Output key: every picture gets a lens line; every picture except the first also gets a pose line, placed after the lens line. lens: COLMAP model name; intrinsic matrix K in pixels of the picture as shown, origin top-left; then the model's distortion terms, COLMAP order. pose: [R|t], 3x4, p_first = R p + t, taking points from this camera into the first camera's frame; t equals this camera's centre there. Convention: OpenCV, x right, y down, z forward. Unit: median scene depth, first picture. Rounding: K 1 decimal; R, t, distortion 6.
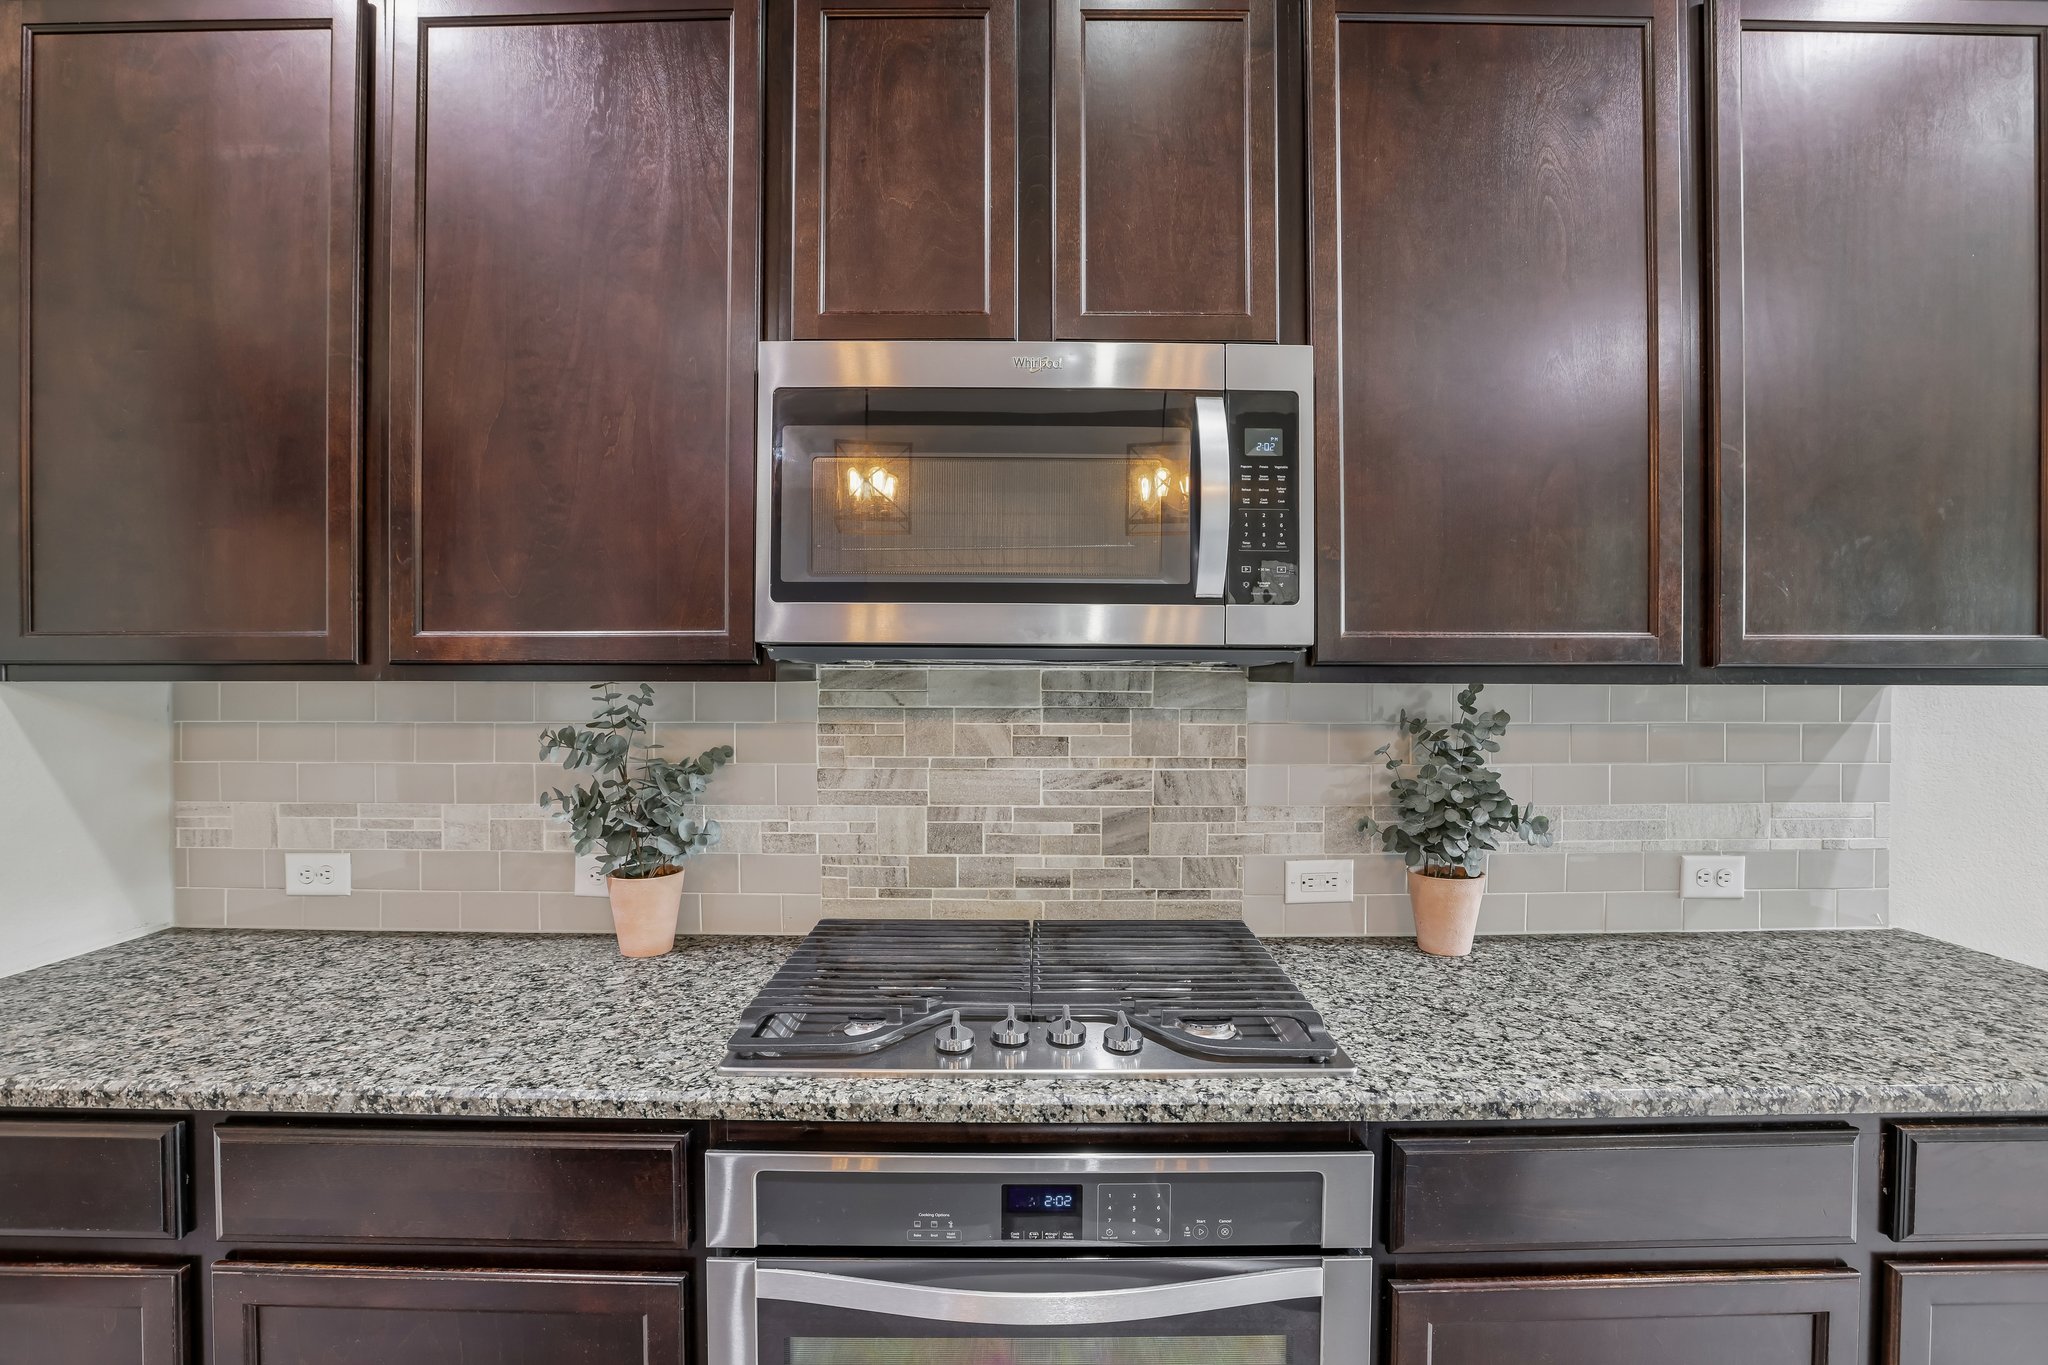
lens RADIAL K [[926.6, 0, 1019.0], [0, 926.6, 679.0], [0, 0, 1]] dist [-0.042391, 0.003503]
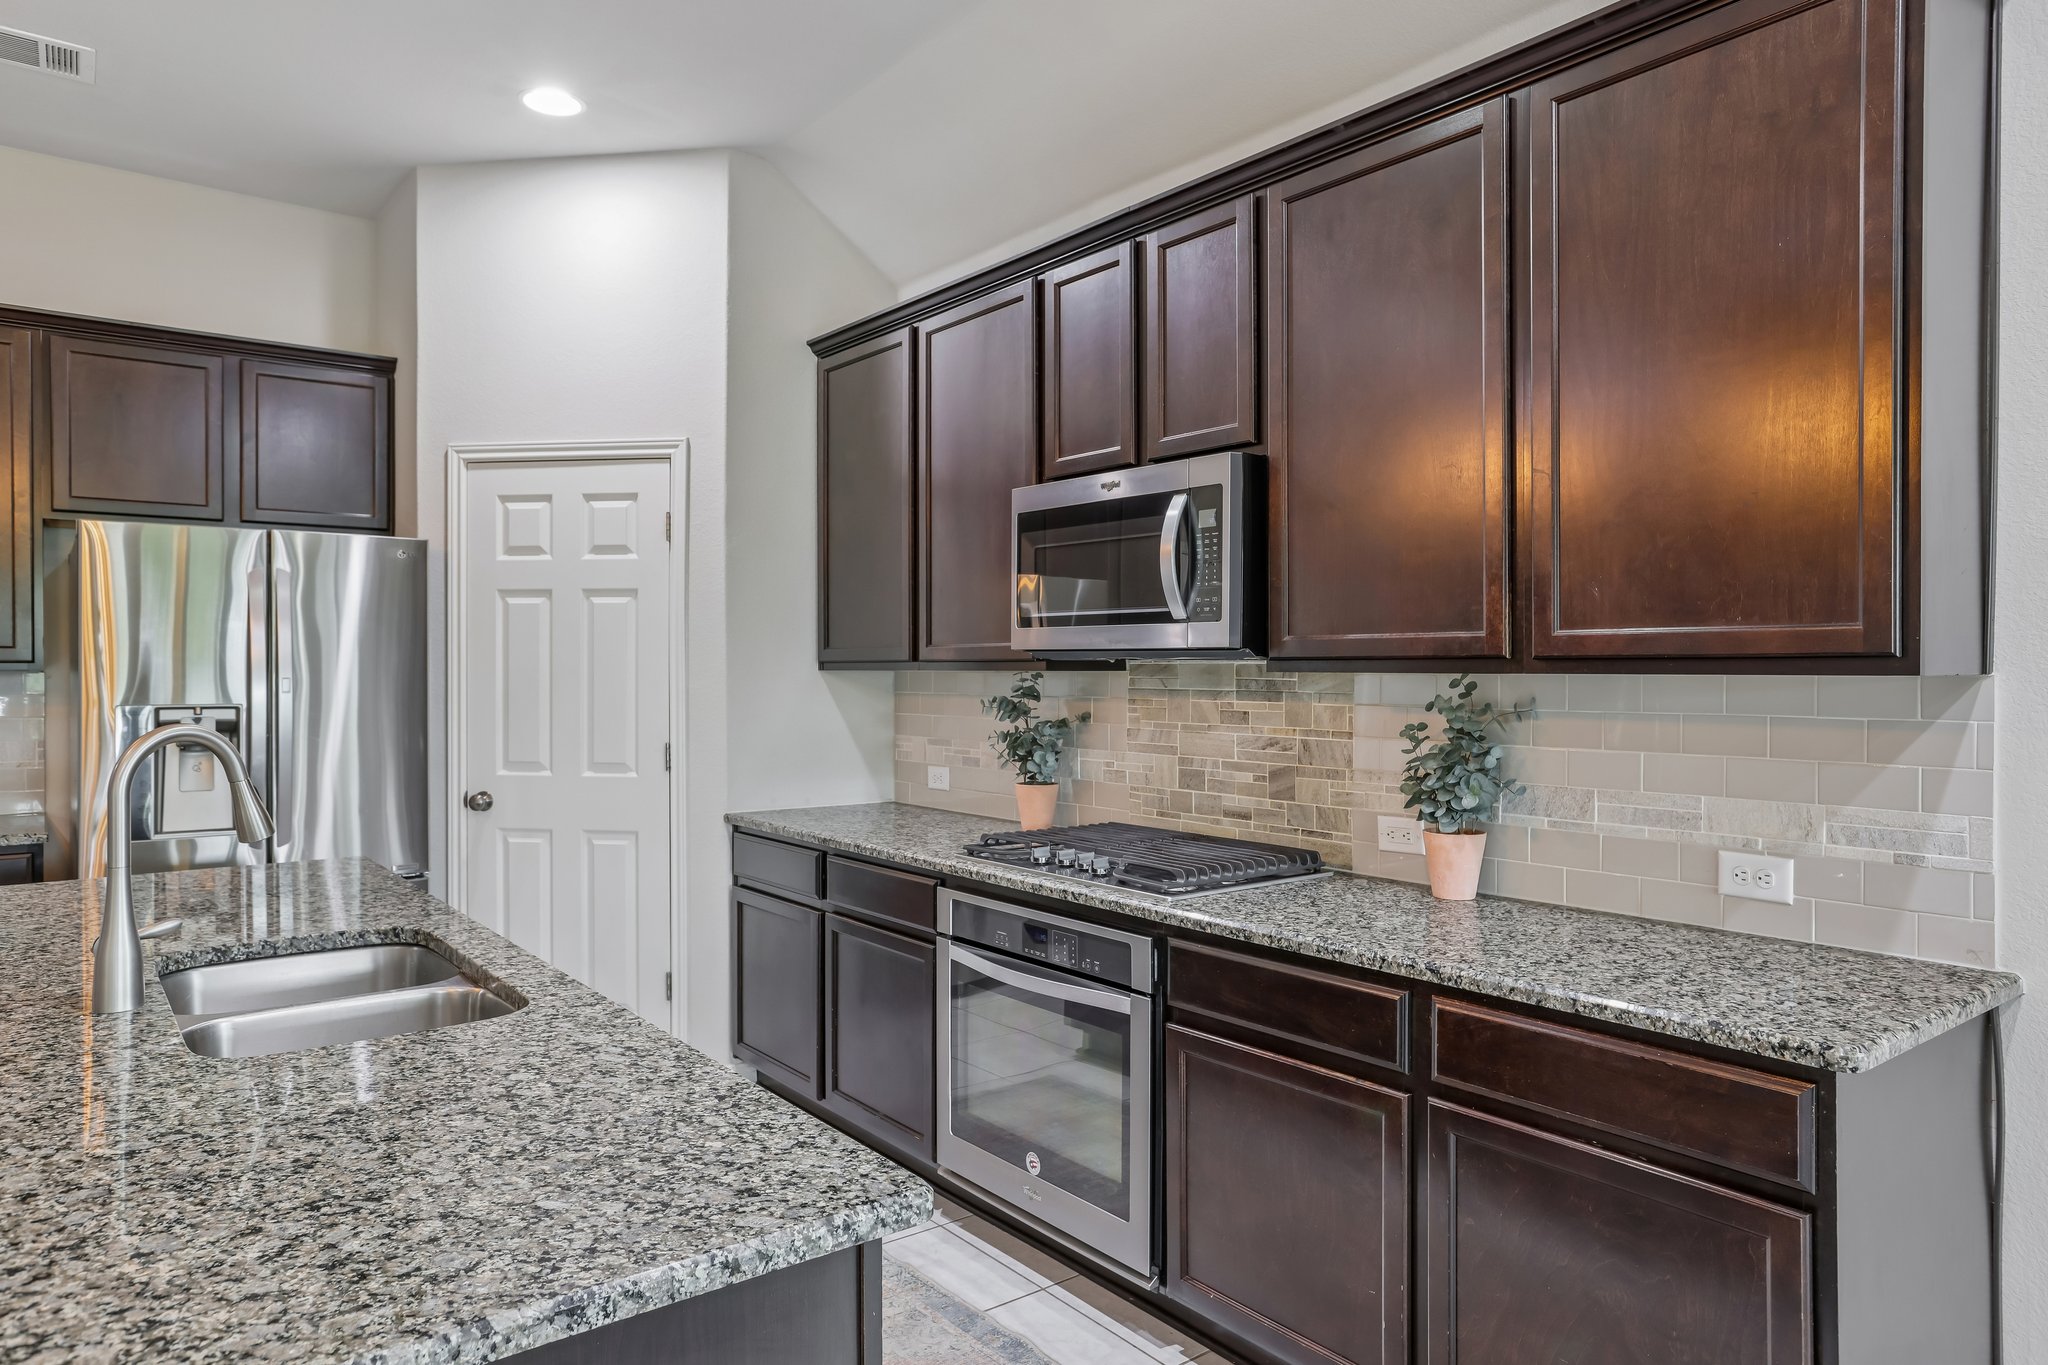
lens RADIAL K [[1287.3, 0, 1038.9], [0, 1287.3, 672.4], [0, 0, 1]] dist [-0.010739, 0.005224]
pose [[0.617205, 0.001499, -0.786801, 1.379630], [-0.003219, 0.999995, -0.000619, 0.006046], [0.786796, 0.002915, 0.617206, -0.439697]]
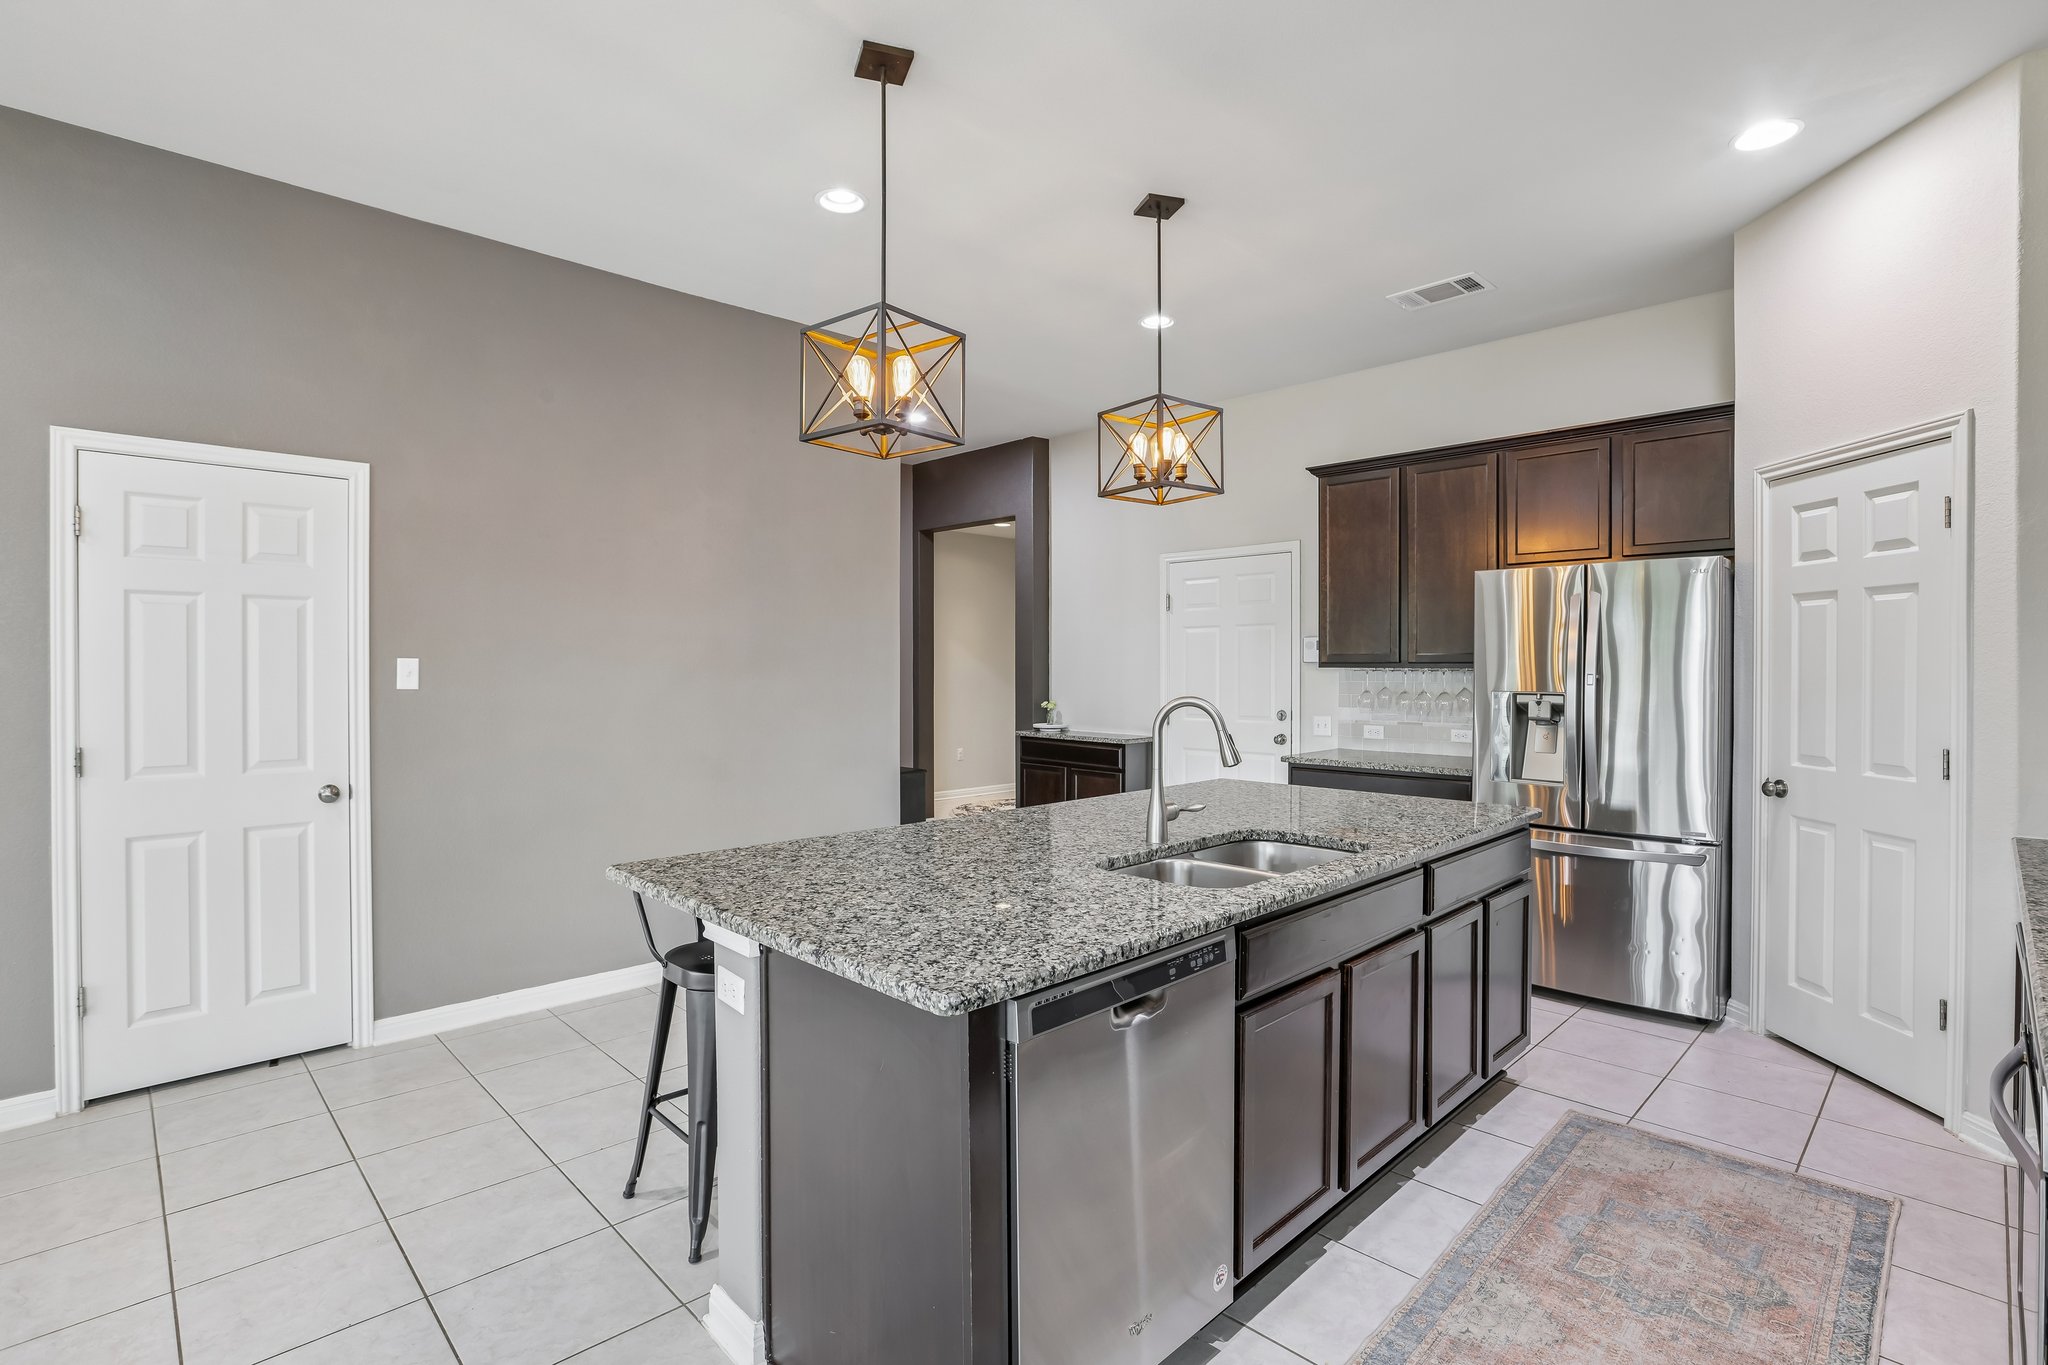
lens RADIAL K [[975.5, 0, 1016.0], [0, 975.5, 679.5], [0, 0, 1]] dist [-0.018024, 0.001359]
pose [[-0.713882, 0.009197, -0.700205, 1.336325], [-0.004021, 0.999843, 0.017232, -0.002995], [0.700254, 0.015117, -0.713734, 0.603793]]
